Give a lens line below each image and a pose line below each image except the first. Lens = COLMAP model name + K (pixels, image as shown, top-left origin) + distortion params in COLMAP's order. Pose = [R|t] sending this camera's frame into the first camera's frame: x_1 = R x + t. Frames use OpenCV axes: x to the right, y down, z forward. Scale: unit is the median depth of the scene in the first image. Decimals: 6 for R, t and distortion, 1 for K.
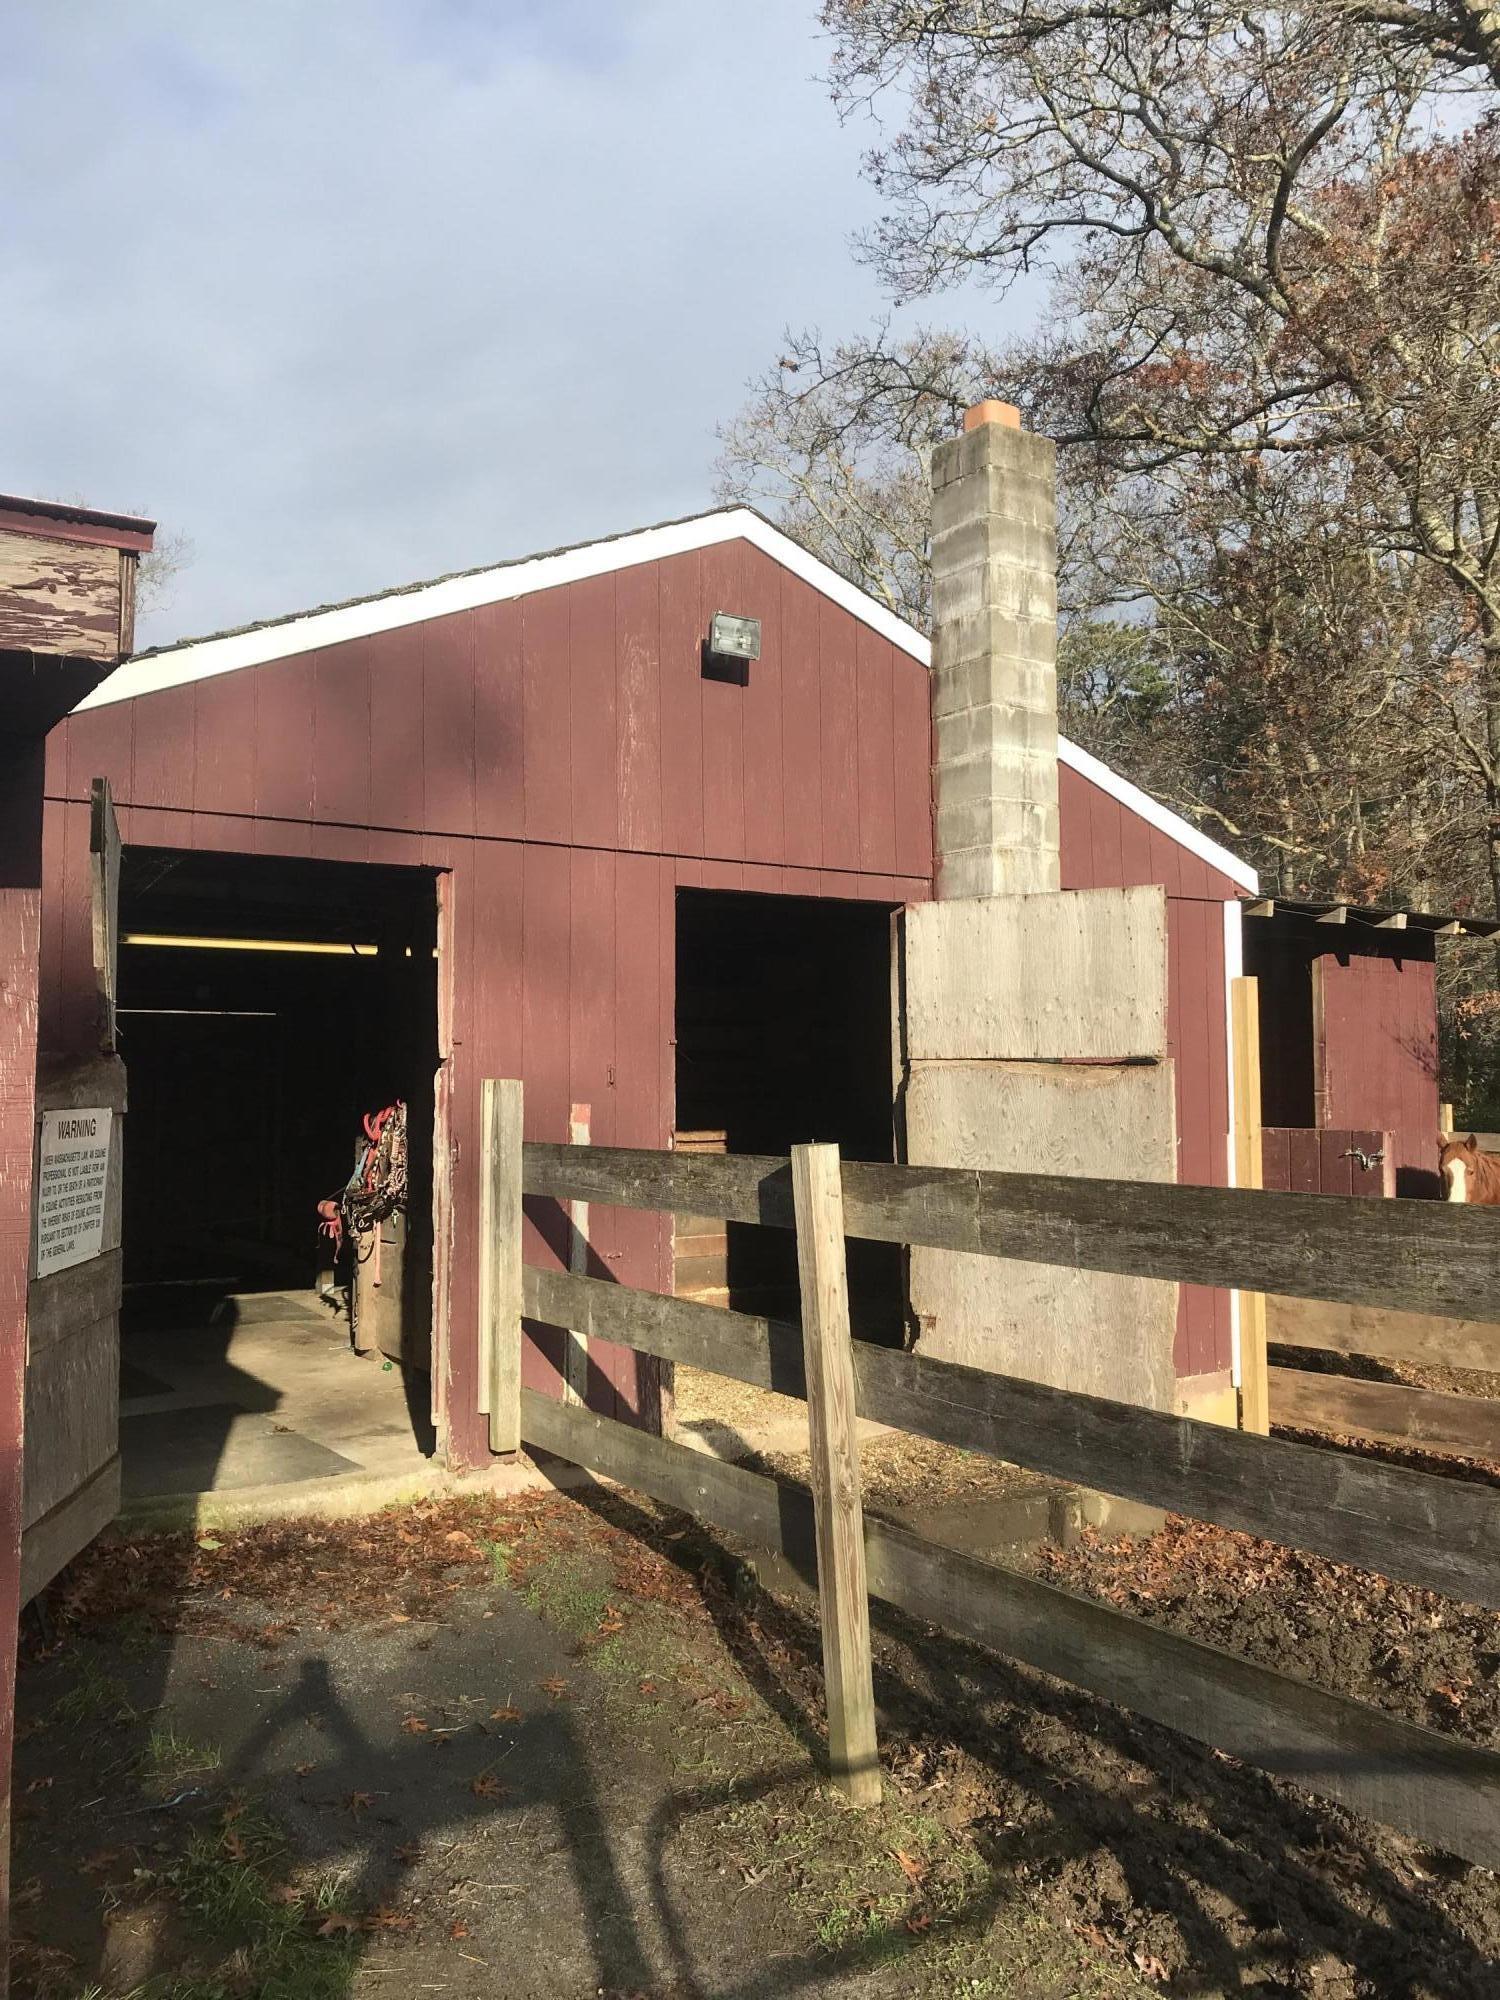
lens RADIAL K [[1584.1, 0, 750.7], [0, 1584.1, 968.6], [0, 0, 1]] dist [-0.000681, -0.000262]
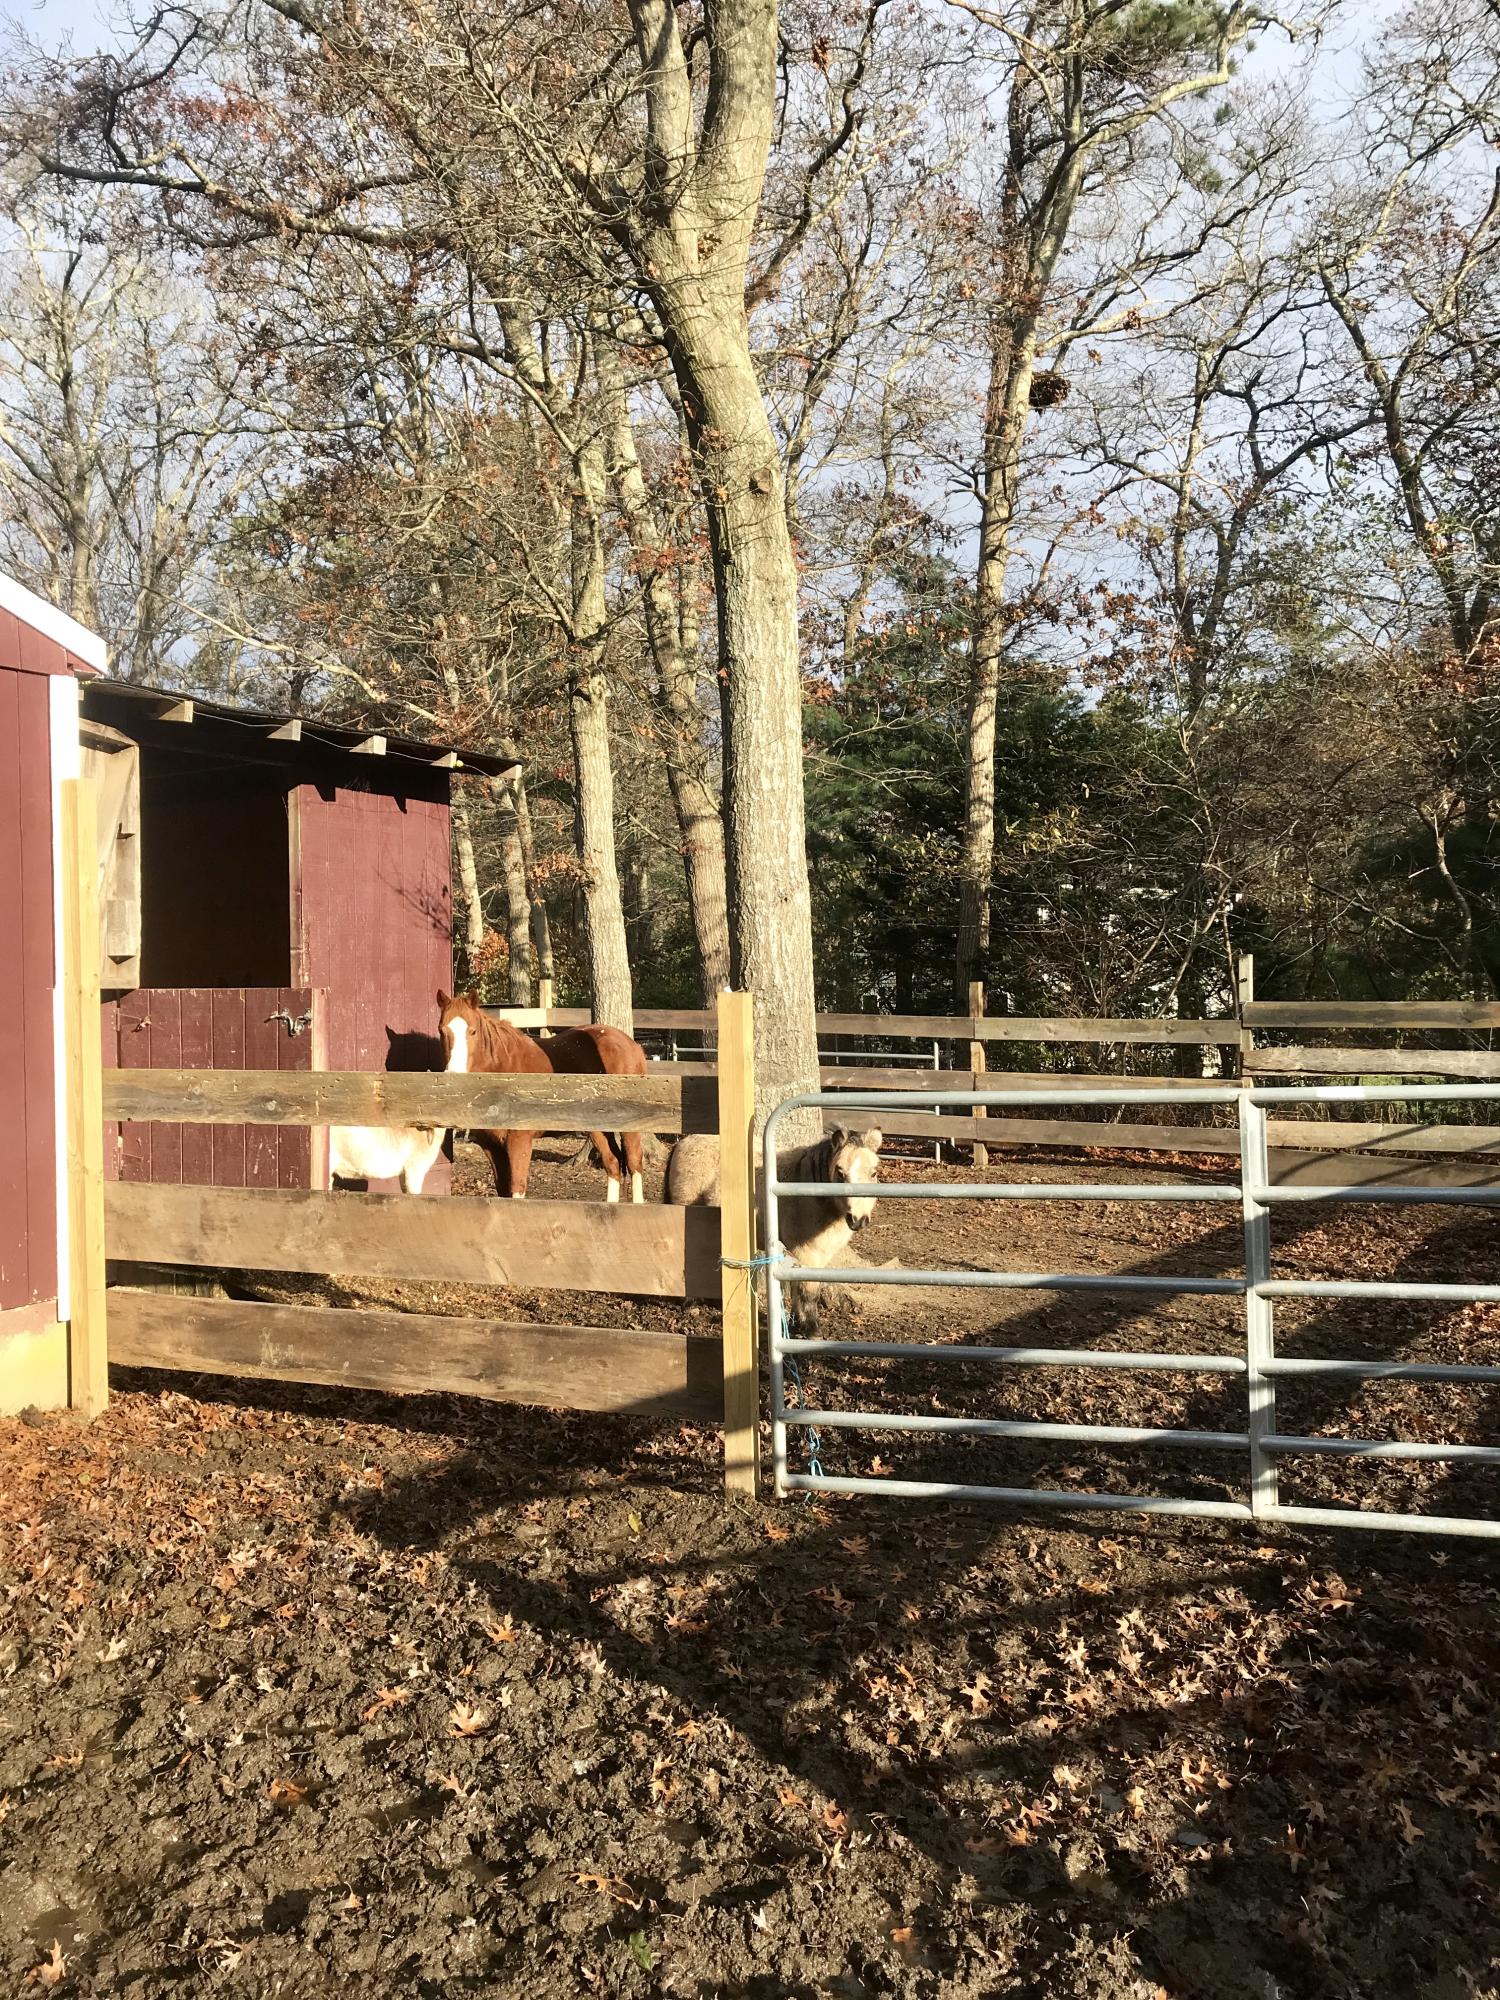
lens RADIAL K [[1584.1, 0, 750.7], [0, 1584.1, 968.6], [0, 0, 1]] dist [-0.000681, -0.000262]
pose [[0.894847, -0.009284, 0.446277, 0.210104], [-0.018371, 0.998171, 0.057601, 0.036742], [-0.445996, -0.059743, 0.893039, 0.149407]]
